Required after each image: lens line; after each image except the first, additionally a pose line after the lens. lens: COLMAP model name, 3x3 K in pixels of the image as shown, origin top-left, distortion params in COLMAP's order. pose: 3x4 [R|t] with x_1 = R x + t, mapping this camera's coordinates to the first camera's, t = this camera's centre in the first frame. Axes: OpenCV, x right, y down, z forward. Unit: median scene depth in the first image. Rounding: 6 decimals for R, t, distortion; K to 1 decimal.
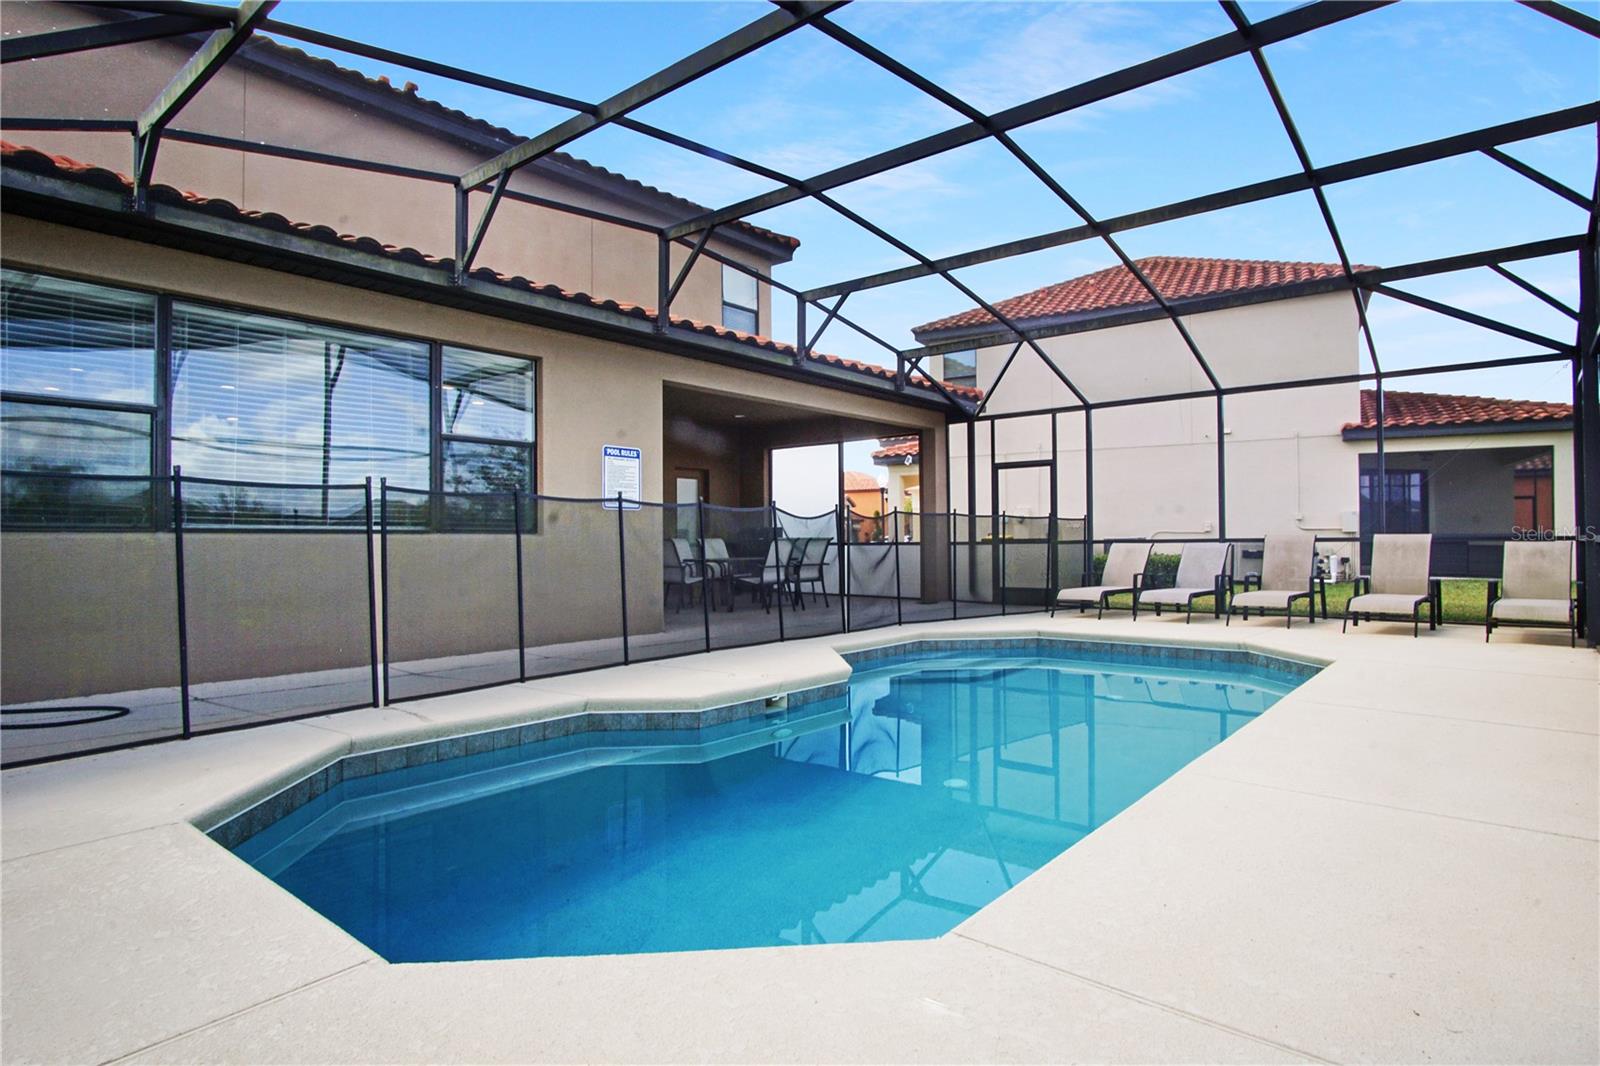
lens RADIAL K [[860.2, 0, 800.0], [0, 860.2, 533.0], [0, 0, 1]] dist [-0.020745, 0.002654]
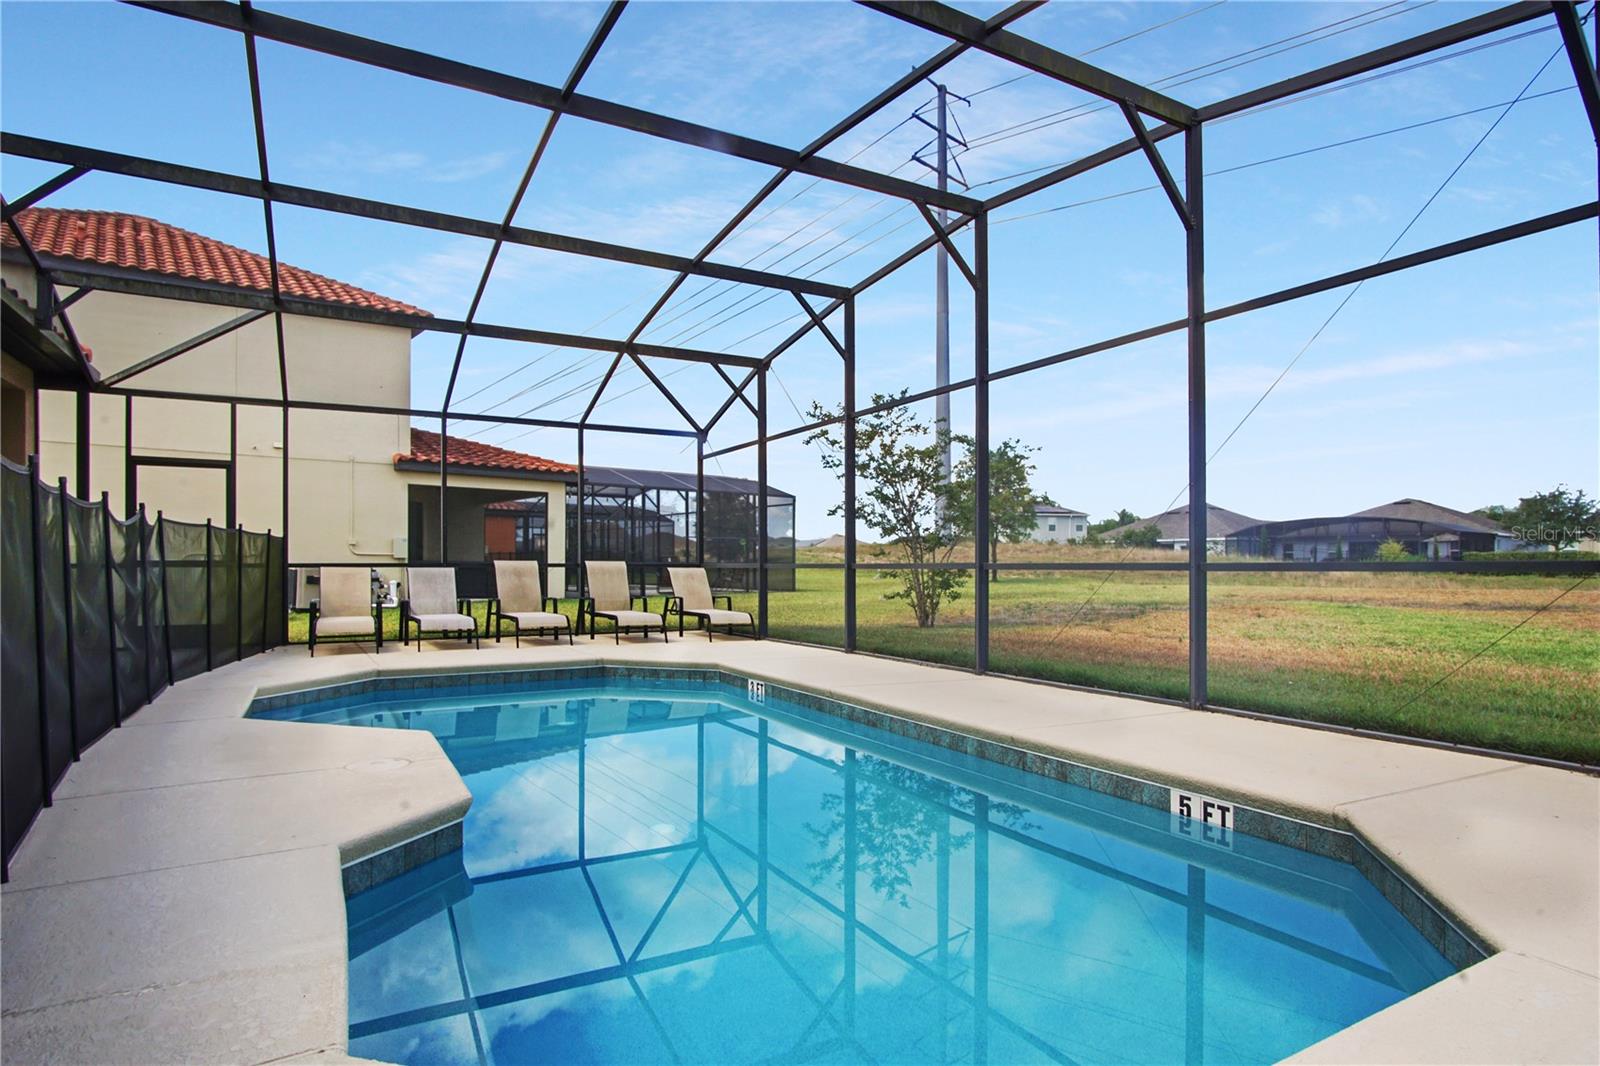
lens RADIAL K [[887.1, 0, 799.2], [0, 887.1, 557.8], [0, 0, 1]] dist [-0.032579, 0.001326]
pose [[0.350924, 0.015963, 0.936268, -0.255734], [-0.014938, 0.999823, -0.011448, 0.004786], [-0.936285, -0.009969, 0.351100, 0.206456]]
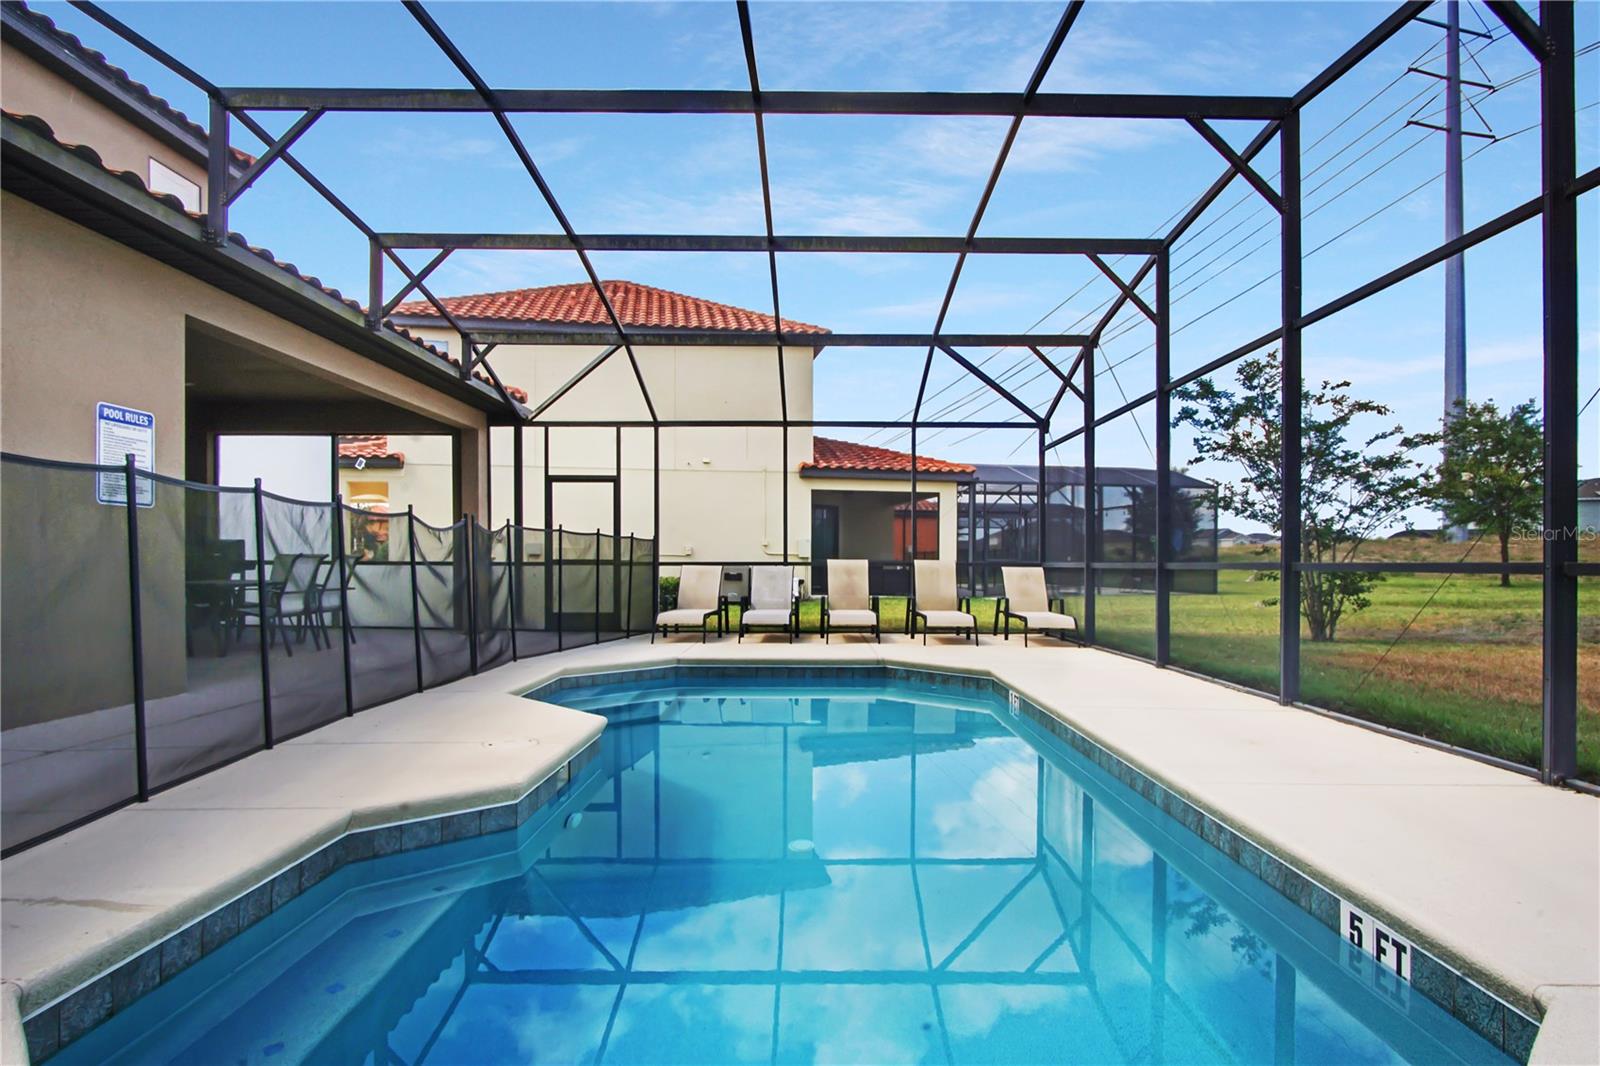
lens RADIAL K [[878.2, 0, 797.4], [0, 878.2, 560.8], [0, 0, 1]] dist [-0.028175, 0.002786]
pose [[0.769479, 0.012166, 0.638556, -0.153690], [-0.017062, 0.999853, 0.001510, 0.002679], [-0.638444, -0.012057, 0.769574, 0.122020]]
